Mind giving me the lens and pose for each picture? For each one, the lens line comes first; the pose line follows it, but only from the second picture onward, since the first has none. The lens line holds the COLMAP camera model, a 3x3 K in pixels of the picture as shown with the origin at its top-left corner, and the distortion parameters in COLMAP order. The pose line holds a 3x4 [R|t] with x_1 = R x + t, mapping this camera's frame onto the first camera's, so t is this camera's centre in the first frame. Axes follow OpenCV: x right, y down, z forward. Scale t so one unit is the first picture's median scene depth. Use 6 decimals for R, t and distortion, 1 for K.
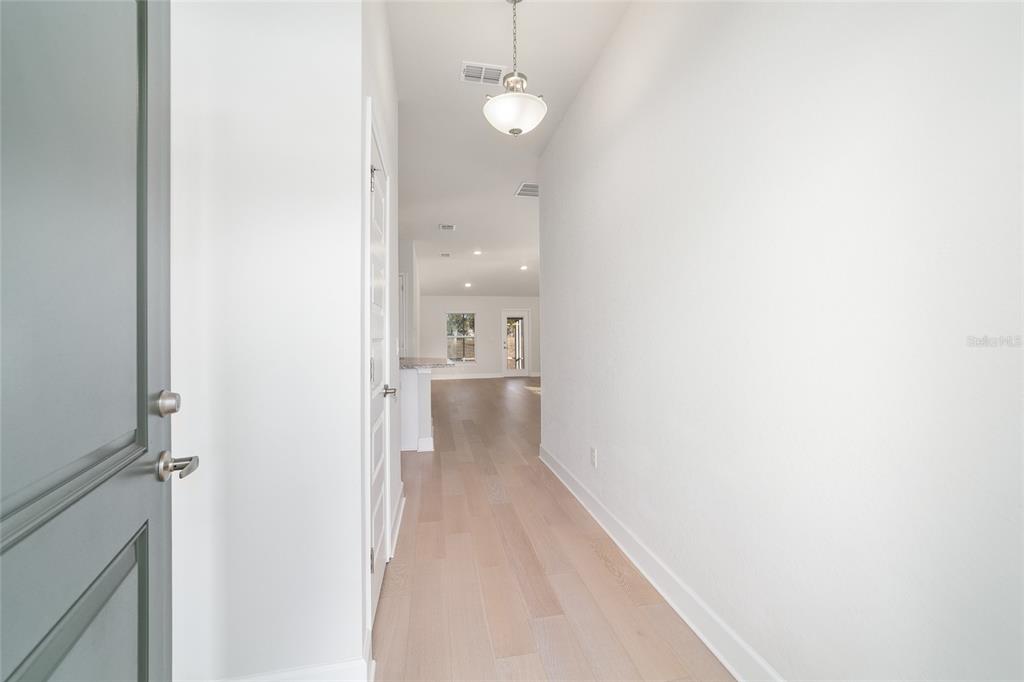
lens RADIAL K [[393.9, 0, 510.9], [0, 393.9, 340.8], [0, 0, 1]] dist [-0.018711, 0.007328]
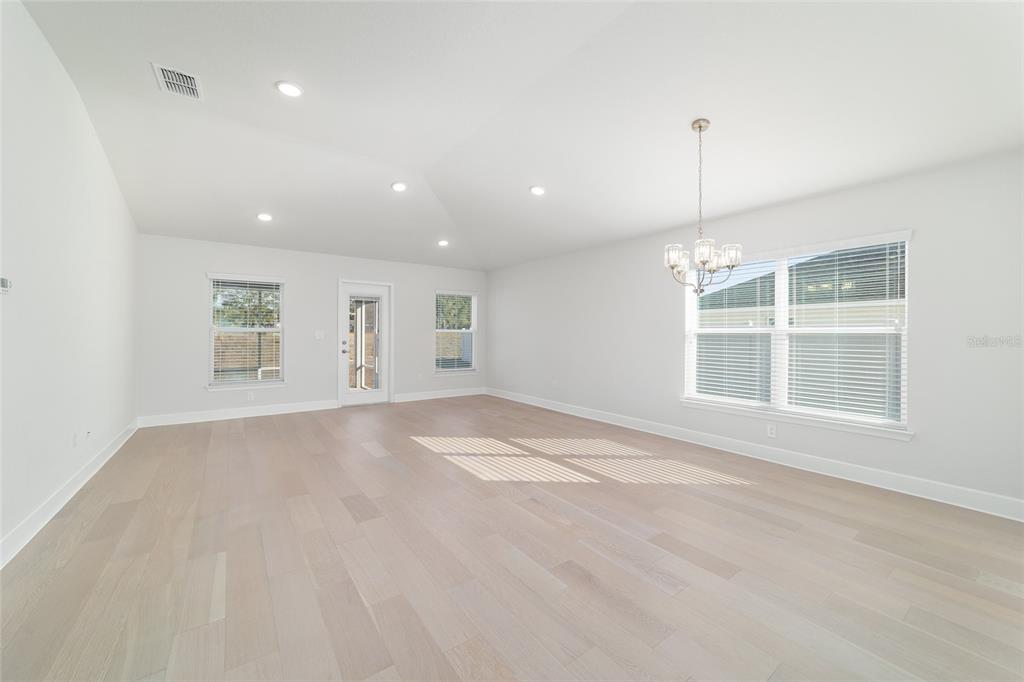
lens RADIAL K [[393.9, 0, 510.9], [0, 393.9, 340.8], [0, 0, 1]] dist [-0.018711, 0.007328]
pose [[0.906657, 0.008245, 0.421788, -0.035067], [-0.011695, 0.999916, 0.005592, -0.003022], [-0.421706, -0.010003, 0.906677, 0.411323]]
